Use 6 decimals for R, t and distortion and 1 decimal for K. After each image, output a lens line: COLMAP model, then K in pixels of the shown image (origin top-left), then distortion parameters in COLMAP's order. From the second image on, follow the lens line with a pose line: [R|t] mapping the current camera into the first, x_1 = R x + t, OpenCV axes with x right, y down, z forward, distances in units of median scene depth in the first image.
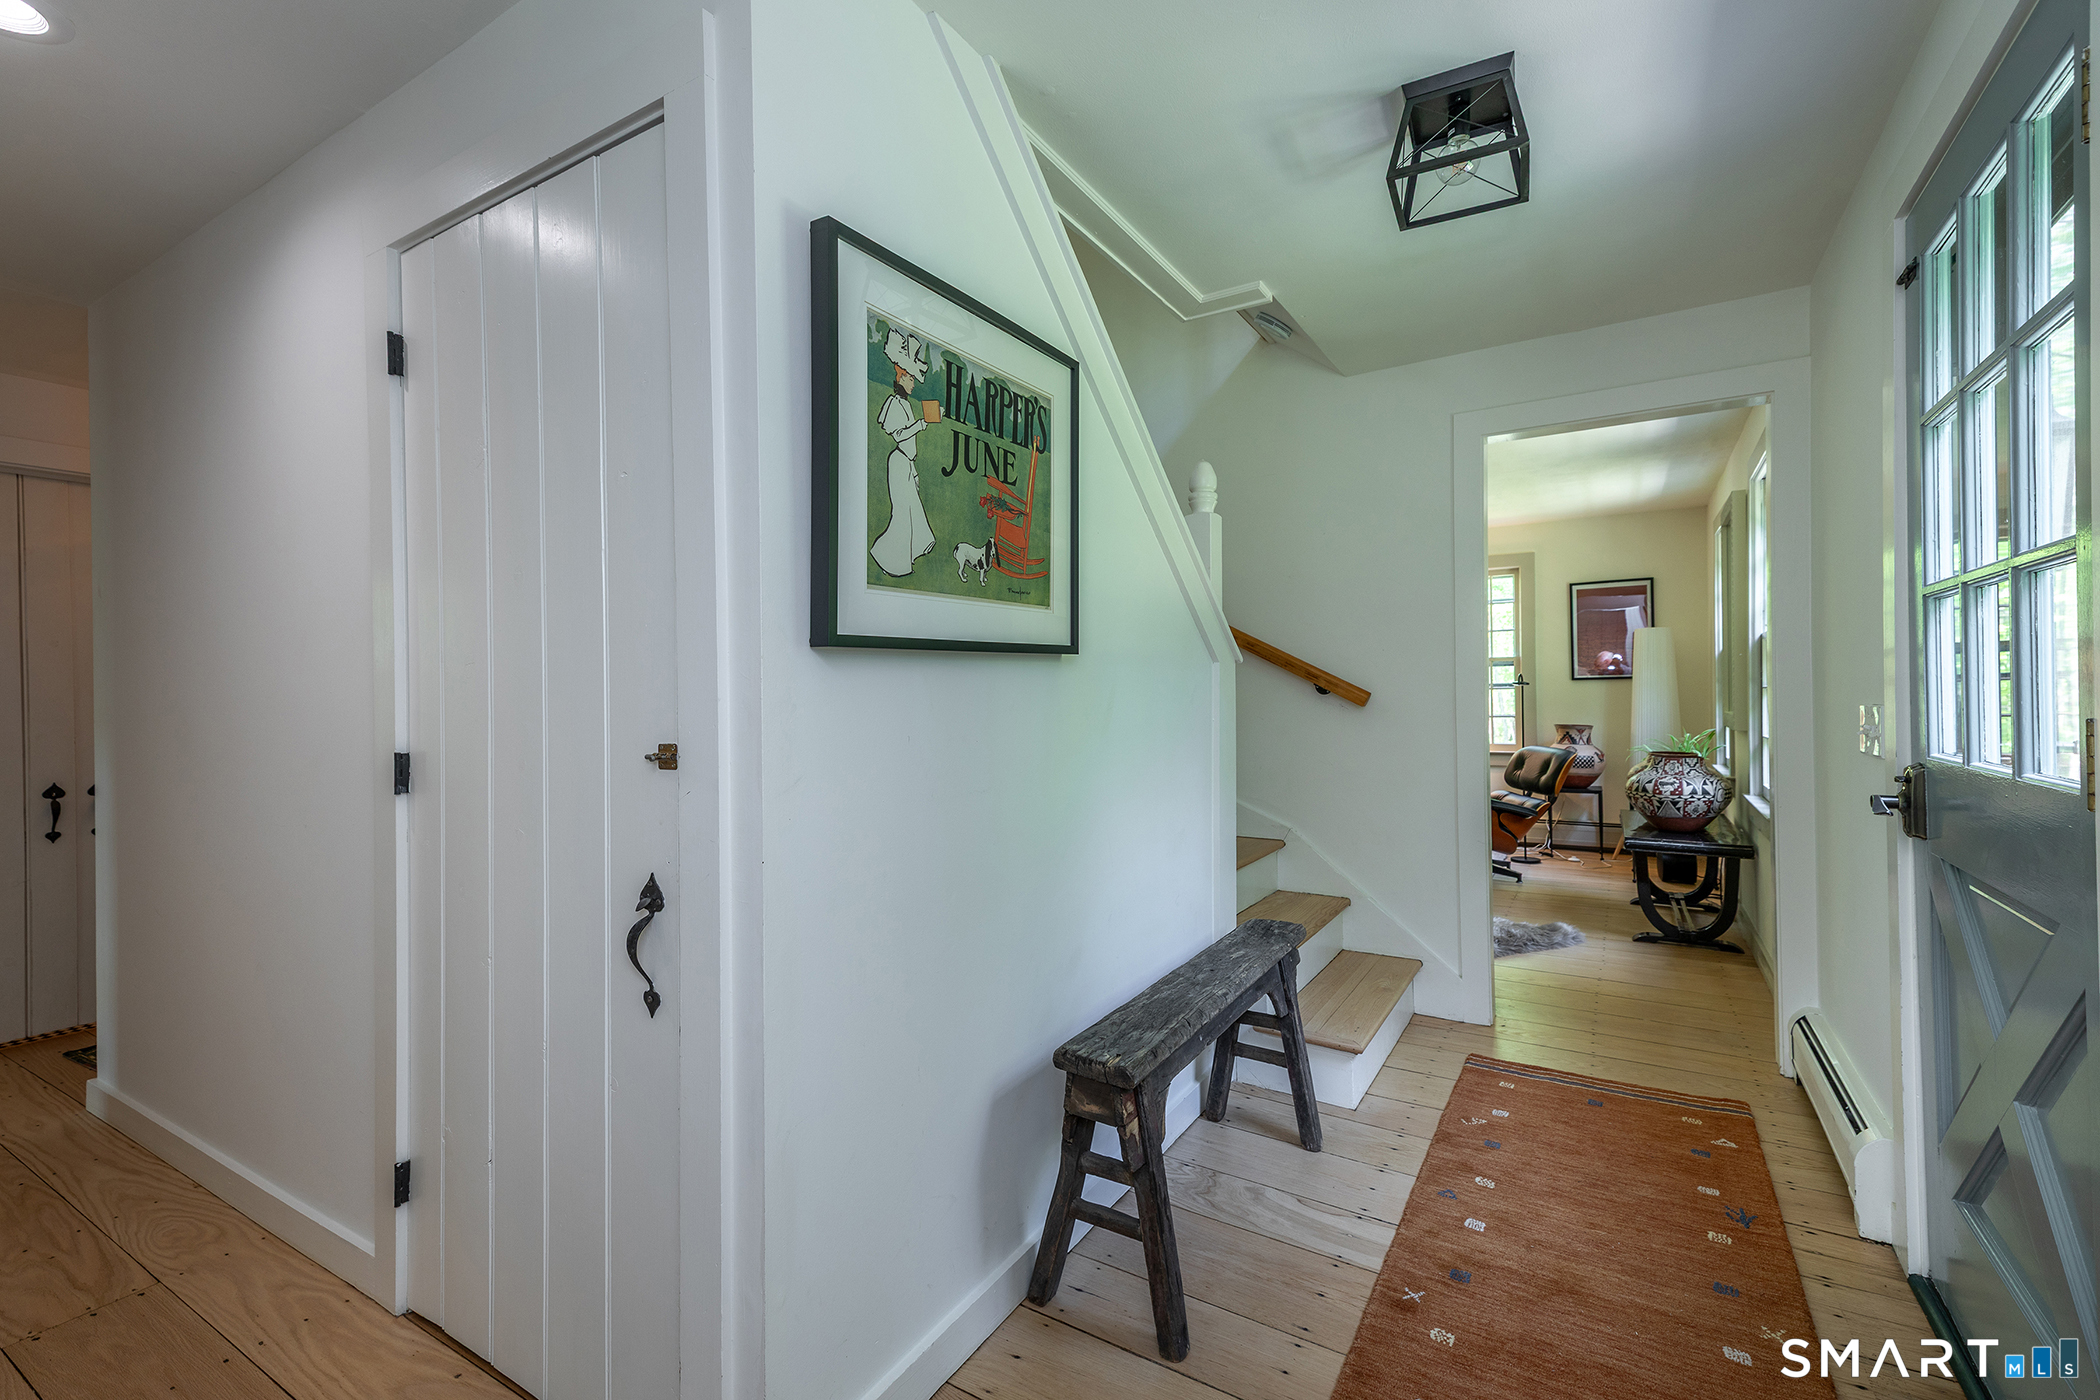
lens RADIAL K [[964.1, 0, 988.7], [0, 964.1, 686.8], [0, 0, 1]] dist [0.002564, -0.000031]
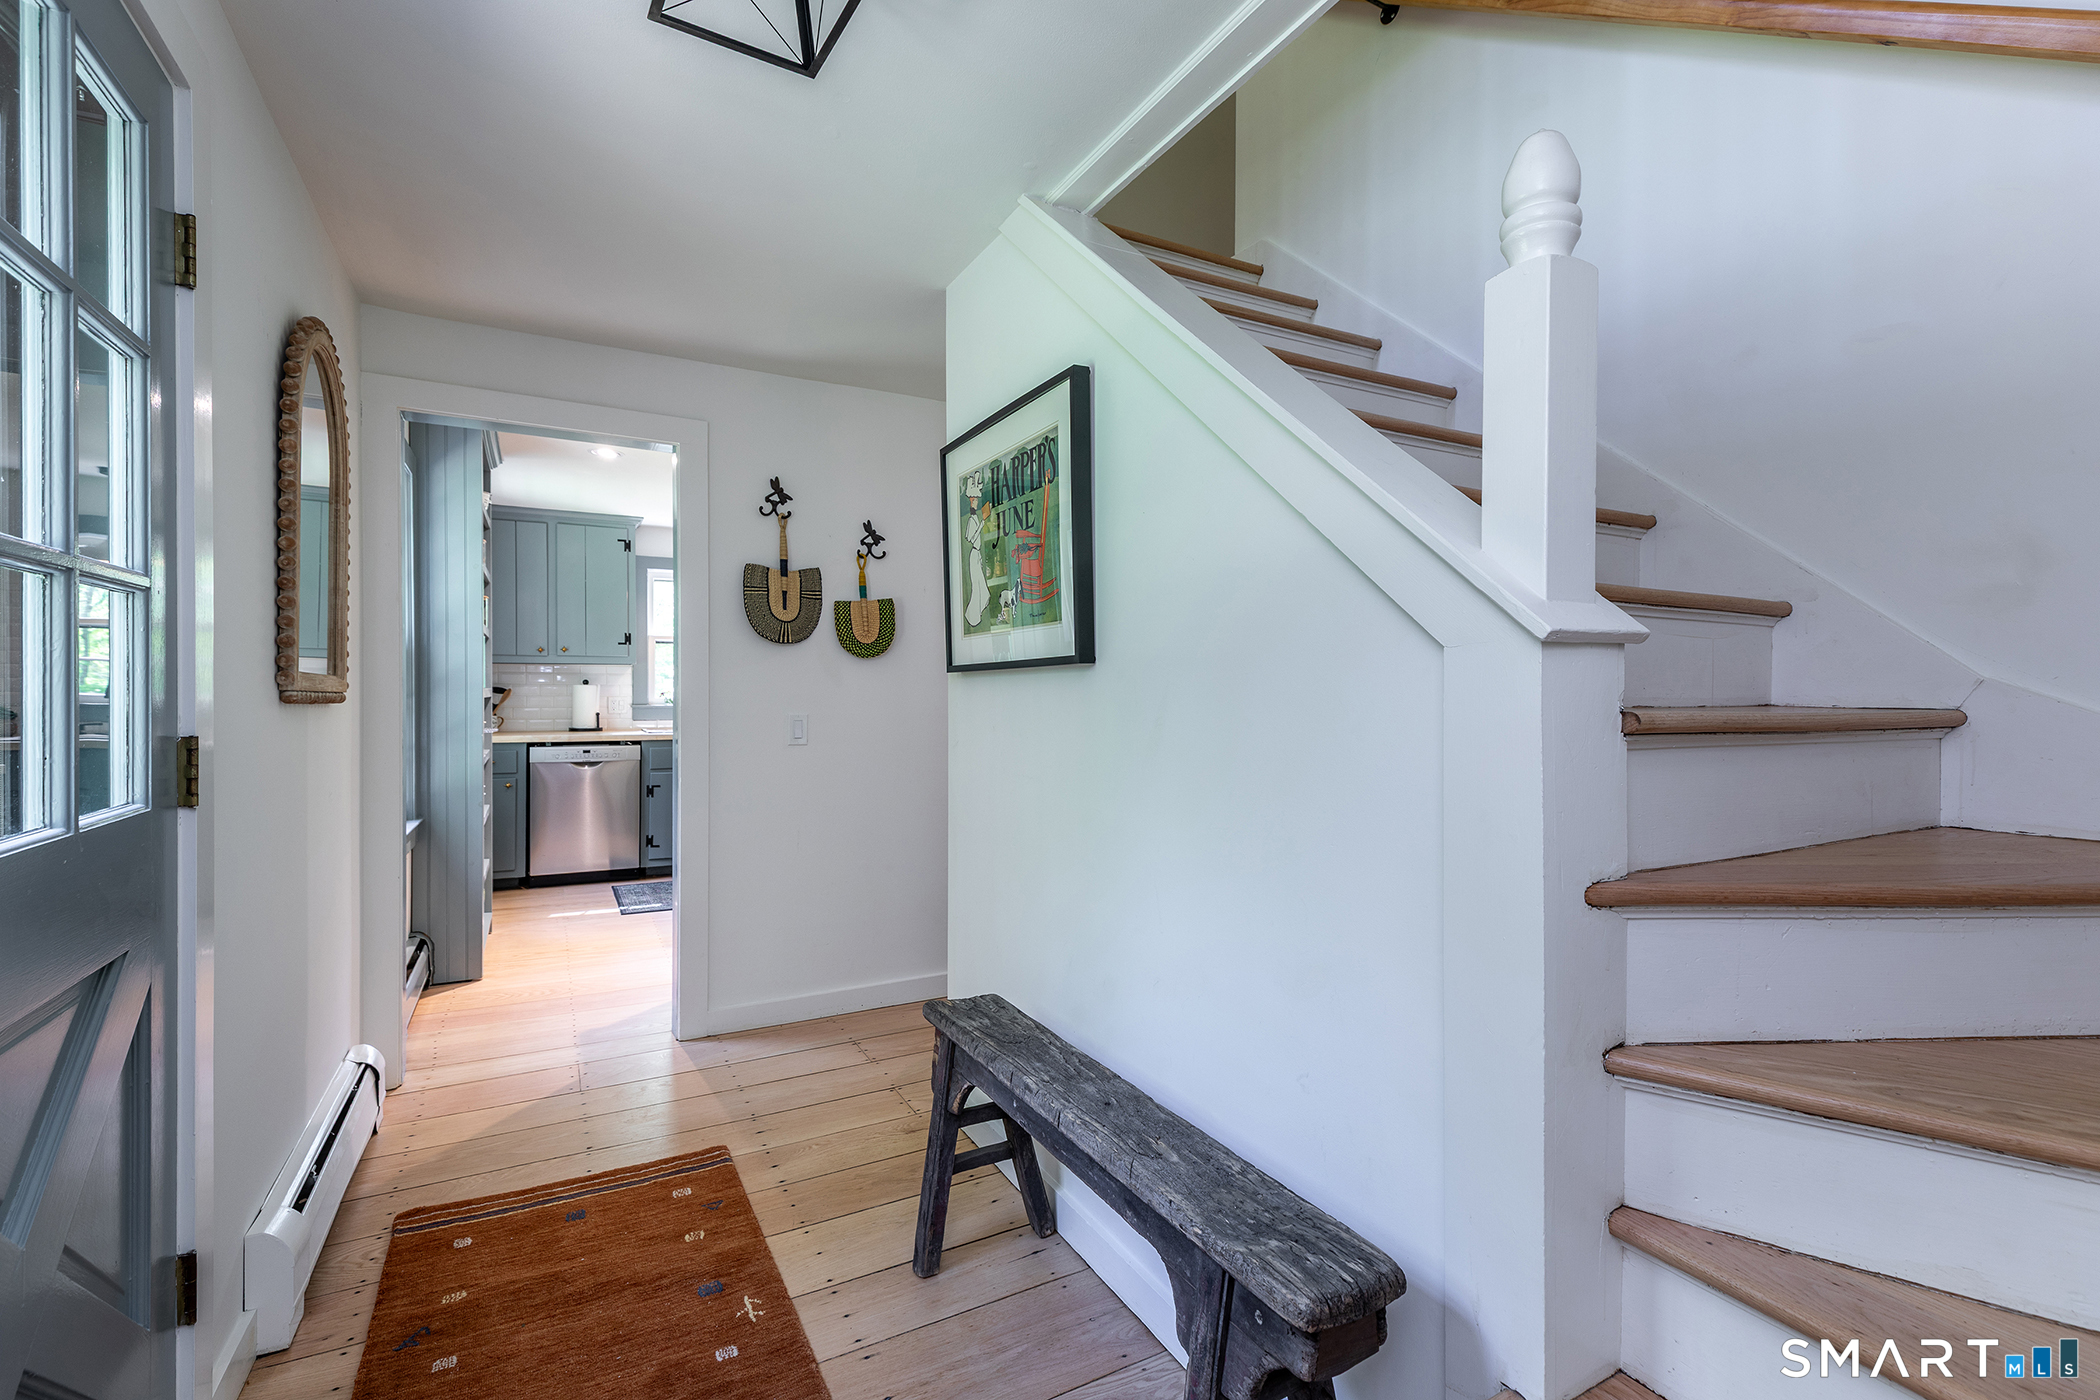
lens RADIAL K [[964.1, 0, 1053.0], [0, 964.1, 692.6], [0, 0, 1]] dist [0.002564, -0.000031]
pose [[-0.491242, 0.014399, -0.870904, 1.067544], [0.006366, 0.999896, 0.012941, -0.019457], [0.871000, 0.000813, -0.491283, 1.627974]]
